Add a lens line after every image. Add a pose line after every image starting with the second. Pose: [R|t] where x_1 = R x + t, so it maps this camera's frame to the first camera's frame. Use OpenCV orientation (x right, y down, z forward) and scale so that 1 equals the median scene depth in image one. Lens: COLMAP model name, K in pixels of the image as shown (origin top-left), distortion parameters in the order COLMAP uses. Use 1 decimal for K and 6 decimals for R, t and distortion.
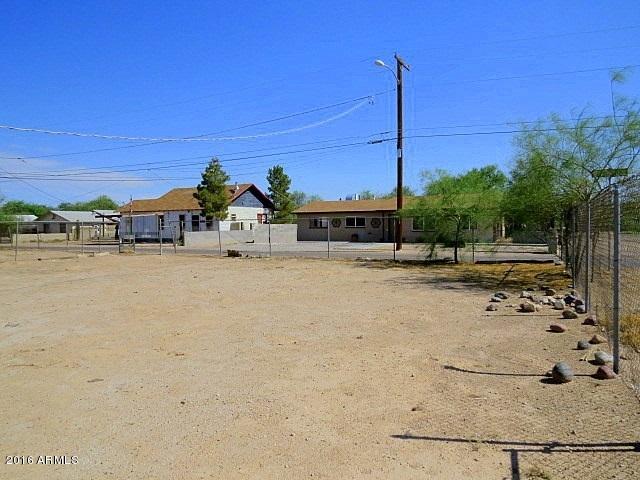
lens RADIAL K [[465.8, 0, 317.2], [0, 465.8, 240.8], [0, 0, 1]] dist [-0.010875, -0.006684]
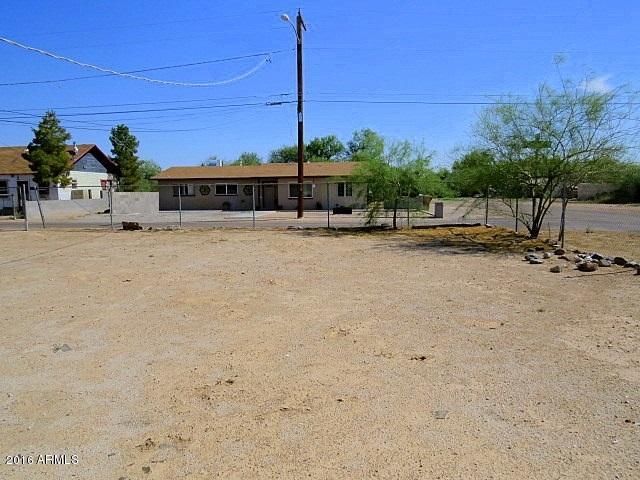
lens RADIAL K [[465.8, 0, 320.0], [0, 465.8, 234.9], [0, 0, 1]] dist [-0.010875, -0.006684]
pose [[0.922535, -0.035468, 0.384281, -0.107425], [0.014509, 0.998251, 0.057306, 0.000295], [-0.385641, -0.047291, 0.921436, 0.056907]]
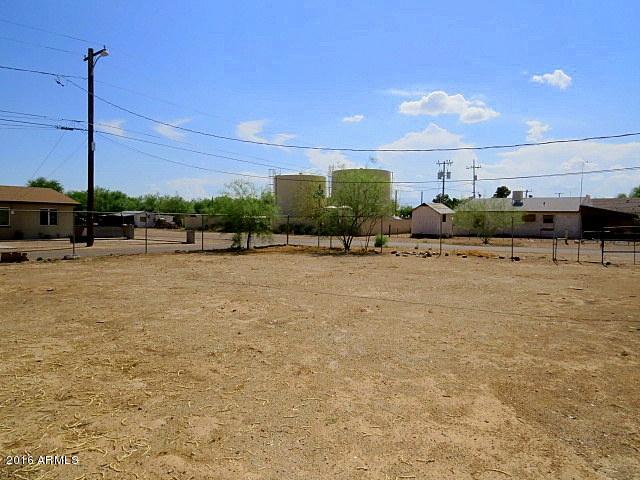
lens RADIAL K [[465.8, 0, 318.9], [0, 465.8, 240.4], [0, 0, 1]] dist [-0.010875, -0.006684]
pose [[0.170059, -0.027218, 0.985058, -0.460349], [0.022005, 0.999474, 0.023818, -0.002906], [-0.985188, 0.017625, 0.170568, 0.244684]]
